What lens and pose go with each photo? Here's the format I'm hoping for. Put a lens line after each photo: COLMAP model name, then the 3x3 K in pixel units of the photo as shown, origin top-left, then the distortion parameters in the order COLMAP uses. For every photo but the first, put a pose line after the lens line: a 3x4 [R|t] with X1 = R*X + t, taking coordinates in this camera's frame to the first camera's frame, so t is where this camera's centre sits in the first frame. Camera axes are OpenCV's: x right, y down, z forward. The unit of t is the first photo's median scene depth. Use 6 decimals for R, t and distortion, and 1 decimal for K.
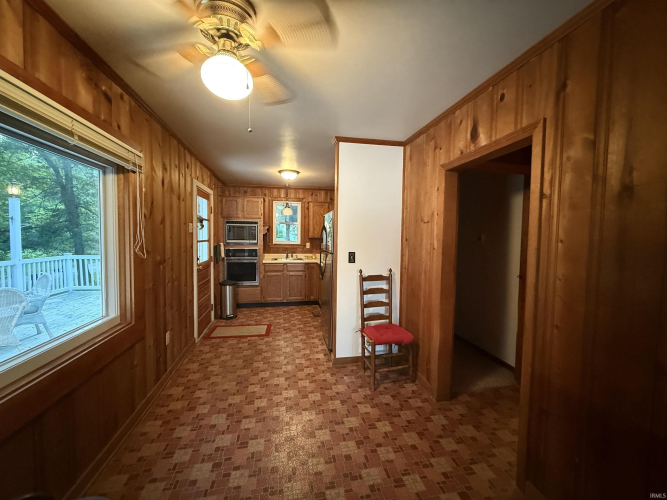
lens RADIAL K [[265.6, 0, 332.4], [0, 265.6, 249.6], [0, 0, 1]] dist [-0.002860, -0.000561]
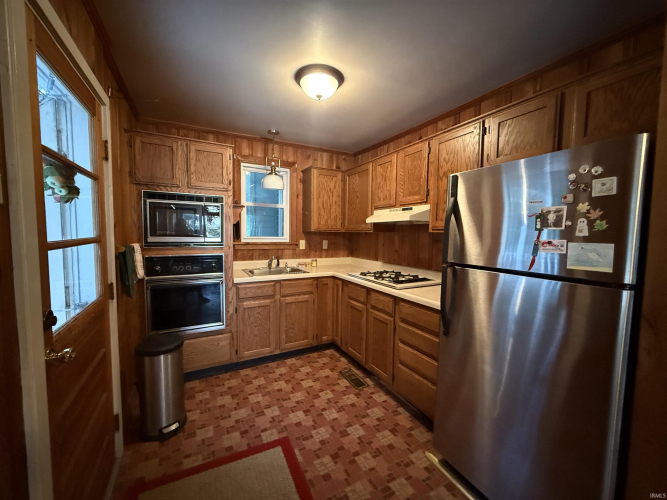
lens RADIAL K [[265.6, 0, 333.7], [0, 265.6, 250.0], [0, 0, 1]] dist [-0.002860, -0.000561]
pose [[0.956313, -0.017888, 0.291796, -0.236691], [0.010382, 0.999575, 0.027253, -0.022692], [-0.292159, -0.023034, 0.956092, 0.501046]]
